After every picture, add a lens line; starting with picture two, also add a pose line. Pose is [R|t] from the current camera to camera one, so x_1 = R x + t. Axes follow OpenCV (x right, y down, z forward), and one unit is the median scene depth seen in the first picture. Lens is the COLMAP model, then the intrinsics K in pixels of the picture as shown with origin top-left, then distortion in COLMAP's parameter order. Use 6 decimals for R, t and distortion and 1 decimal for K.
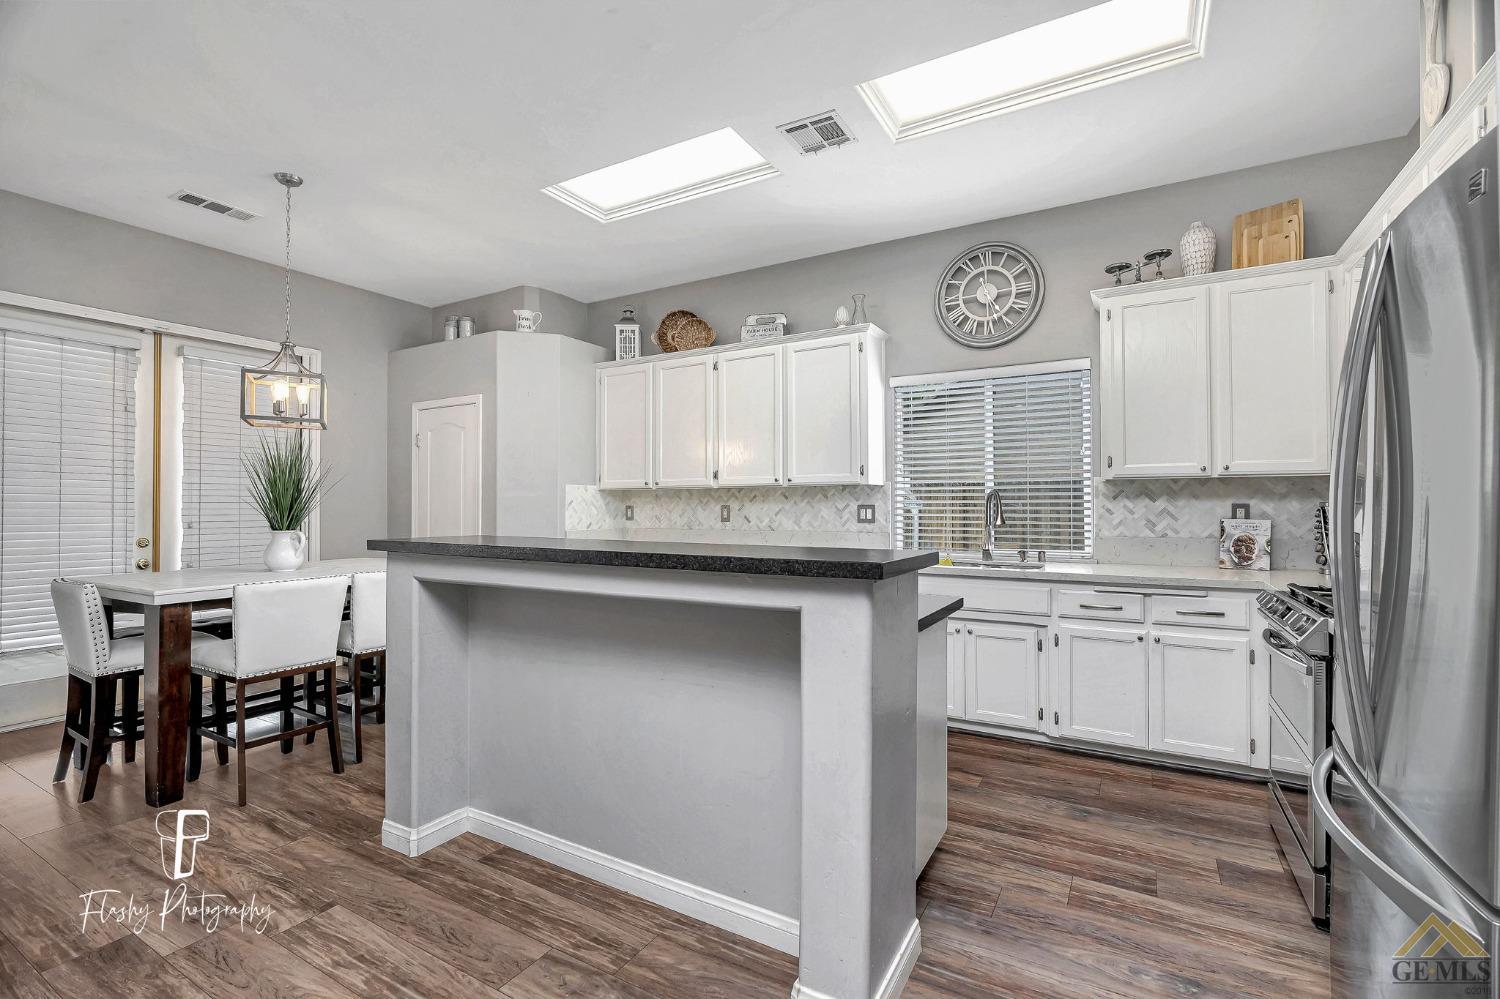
lens RADIAL K [[678.1, 0, 748.4], [0, 678.1, 502.4], [0, 0, 1]] dist [-0.004397, 0.000277]
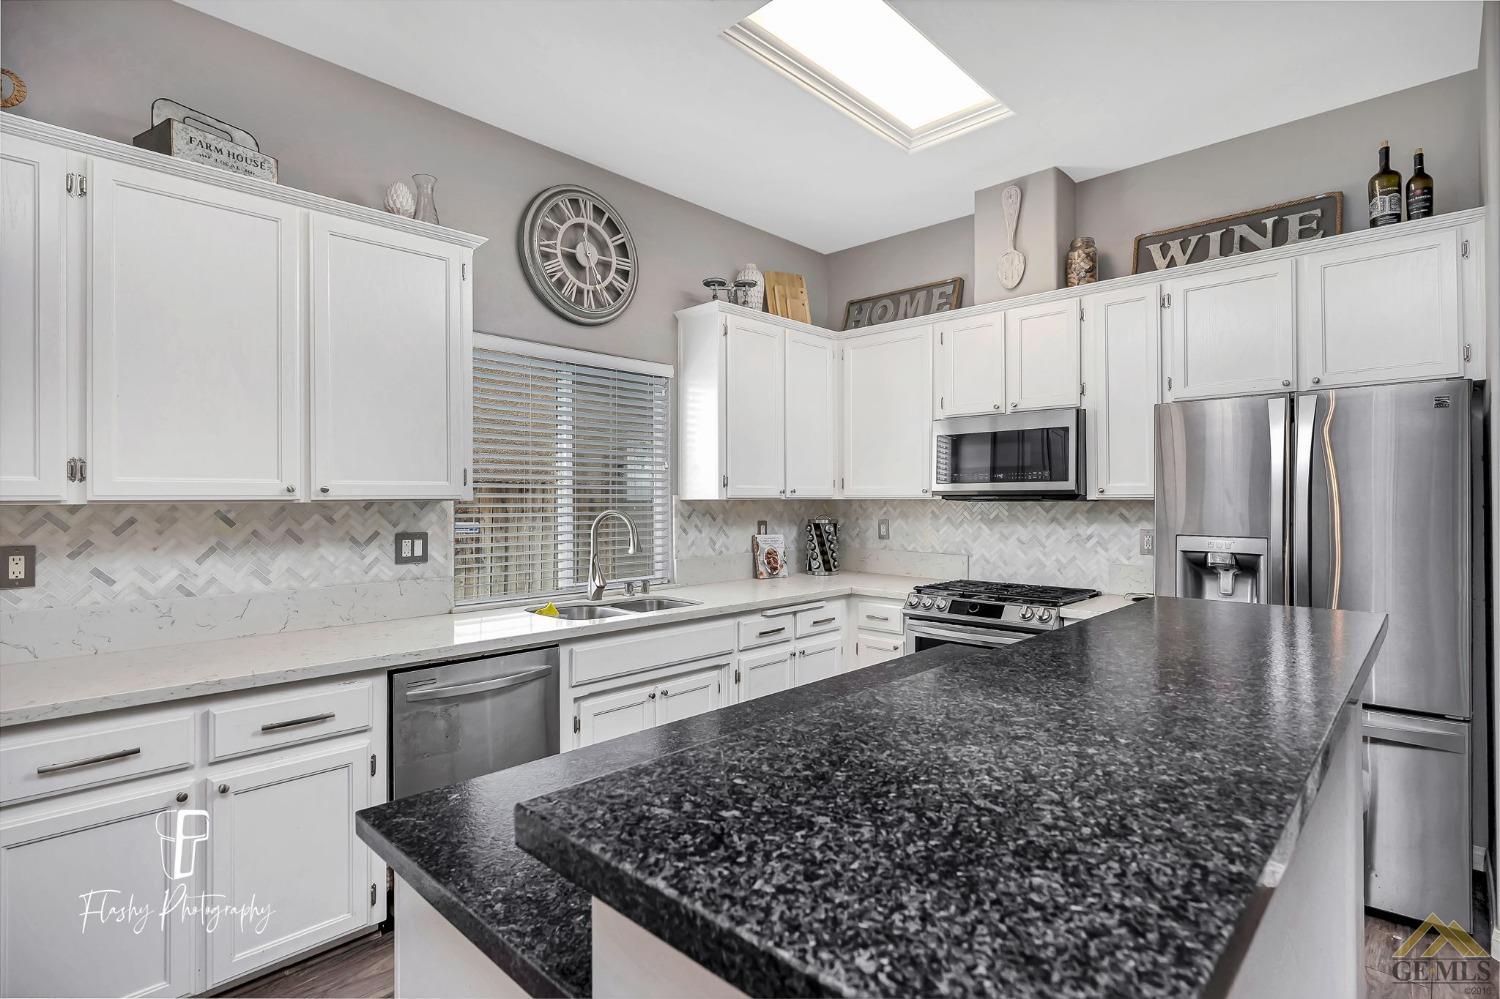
lens RADIAL K [[745.1, 0, 739.6], [0, 745.1, 499.4], [0, 0, 1]] dist [-0.003607, -0.000279]
pose [[0.237092, -0.002695, 0.971484, -0.353914], [-0.008146, 0.999955, 0.004762, -0.028233], [-0.971453, -0.009043, 0.237059, 0.510865]]
